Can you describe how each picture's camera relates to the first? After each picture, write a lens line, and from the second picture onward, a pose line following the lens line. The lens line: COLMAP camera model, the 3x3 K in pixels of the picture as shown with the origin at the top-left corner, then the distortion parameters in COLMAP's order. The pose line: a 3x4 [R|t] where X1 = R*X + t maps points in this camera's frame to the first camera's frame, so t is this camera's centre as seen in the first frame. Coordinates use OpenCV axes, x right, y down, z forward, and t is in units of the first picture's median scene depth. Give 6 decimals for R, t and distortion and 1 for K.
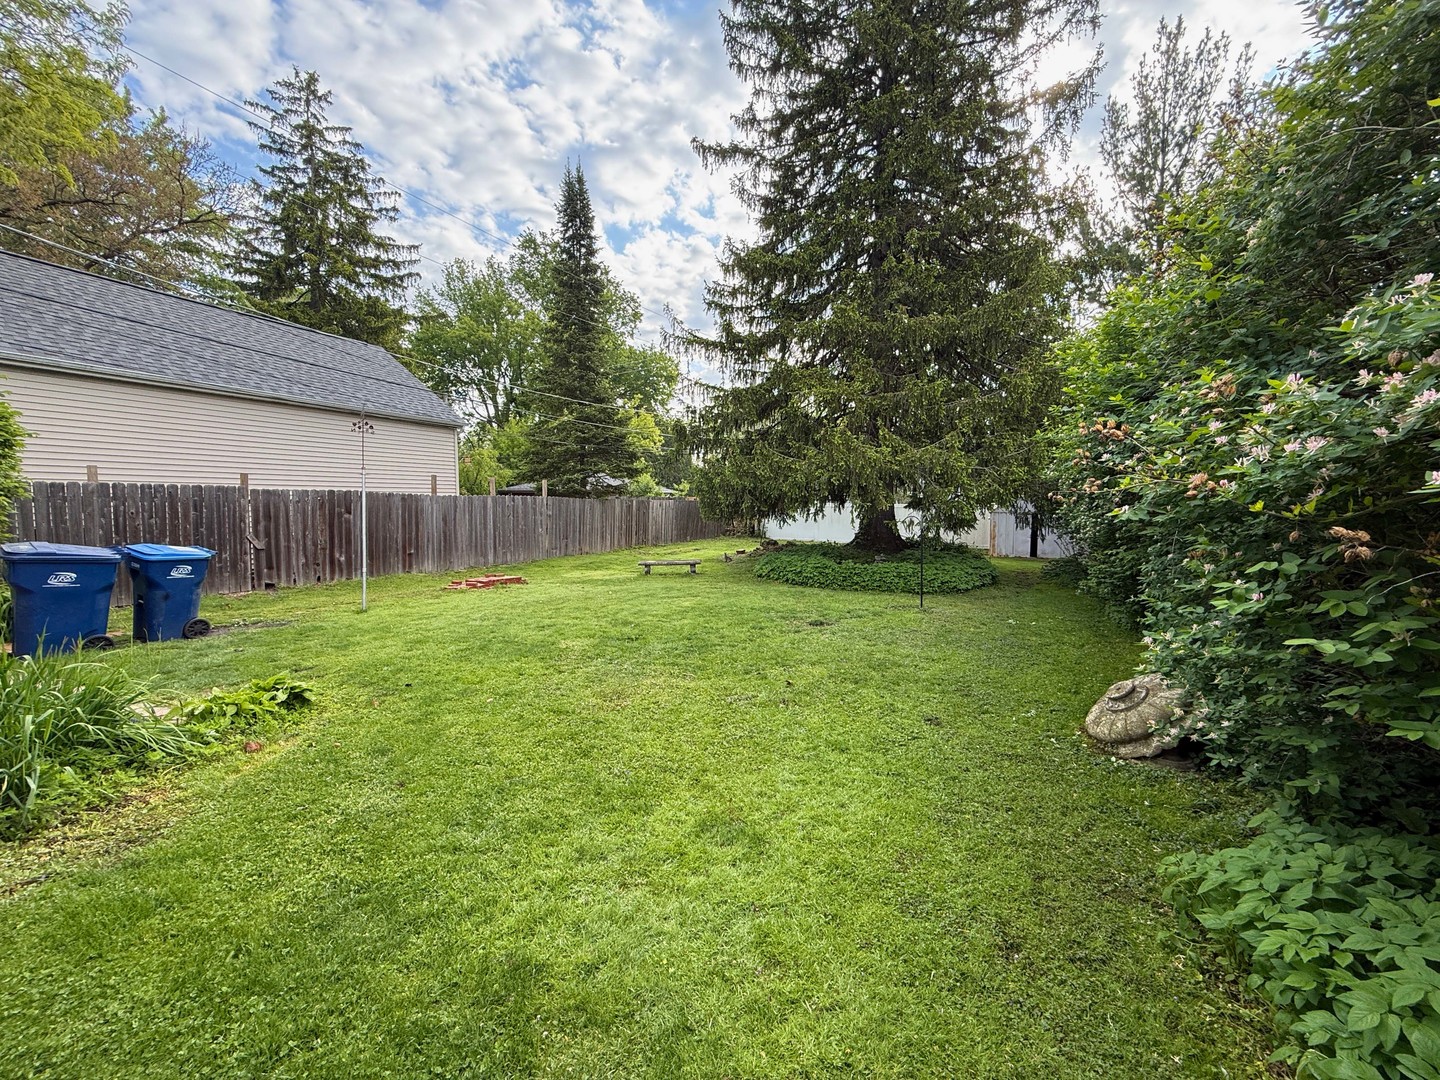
lens RADIAL K [[576.6, 0, 720.0], [0, 576.6, 540.0], [0, 0, 1]] dist [-0.000046, 0.000165]
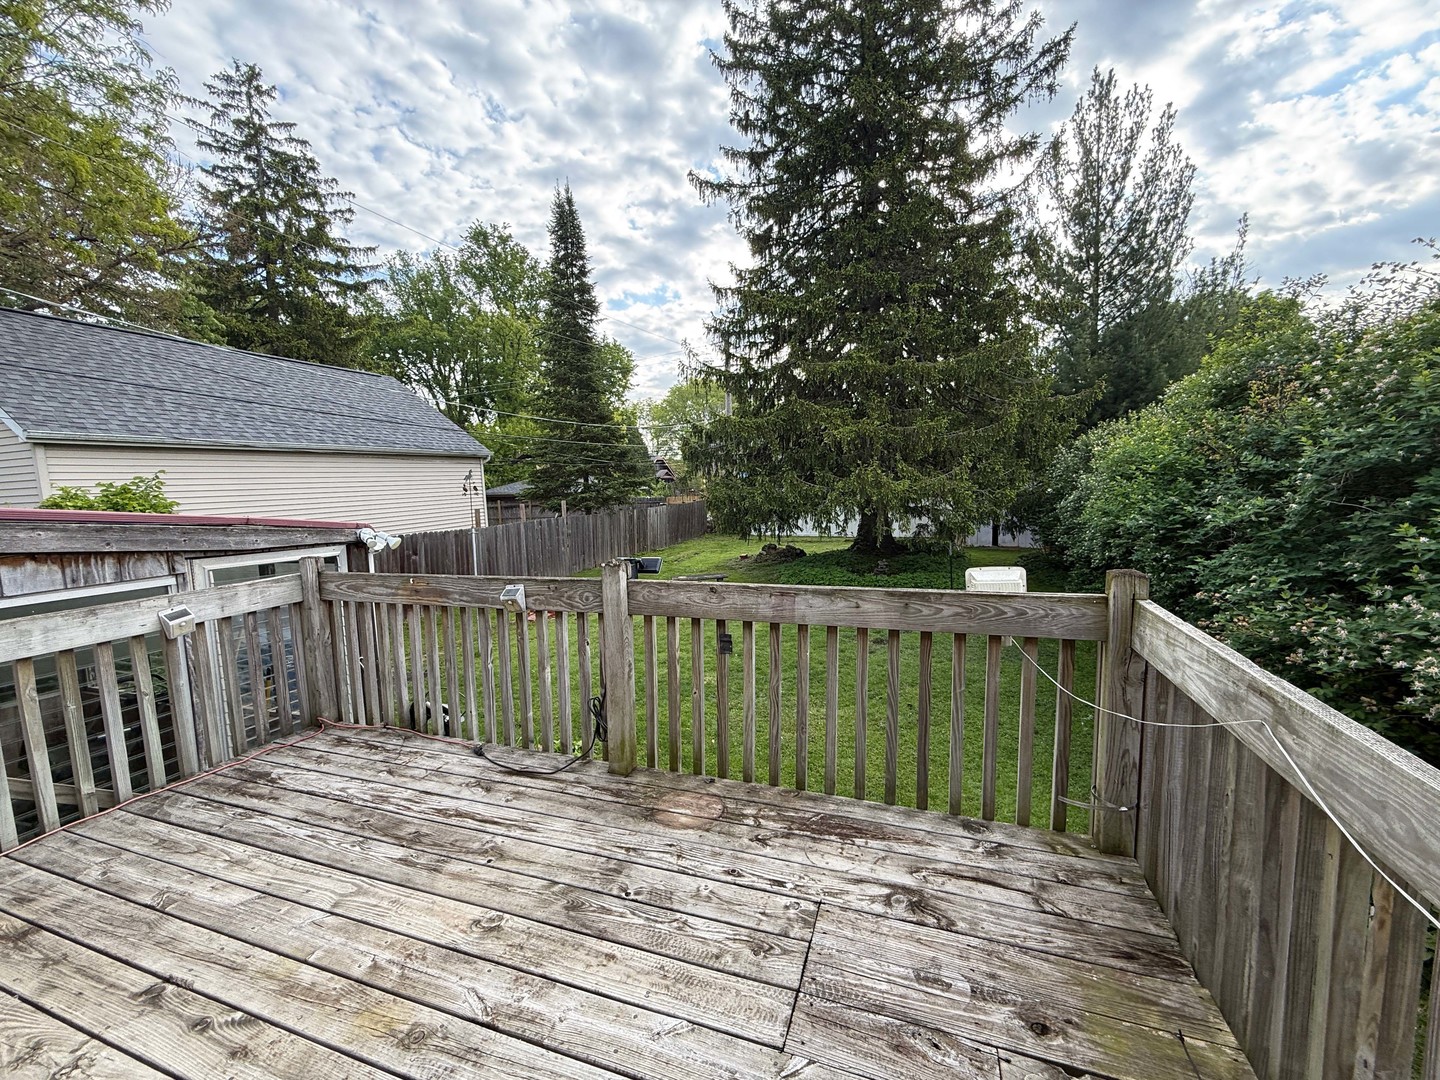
lens RADIAL K [[576.6, 0, 720.0], [0, 576.6, 540.0], [0, 0, 1]] dist [-0.000046, 0.000165]
pose [[0.993375, -0.048511, 0.104179, -0.080861], [0.044372, 0.998145, 0.041687, -0.038532], [-0.106008, -0.036789, 0.993684, -0.049544]]
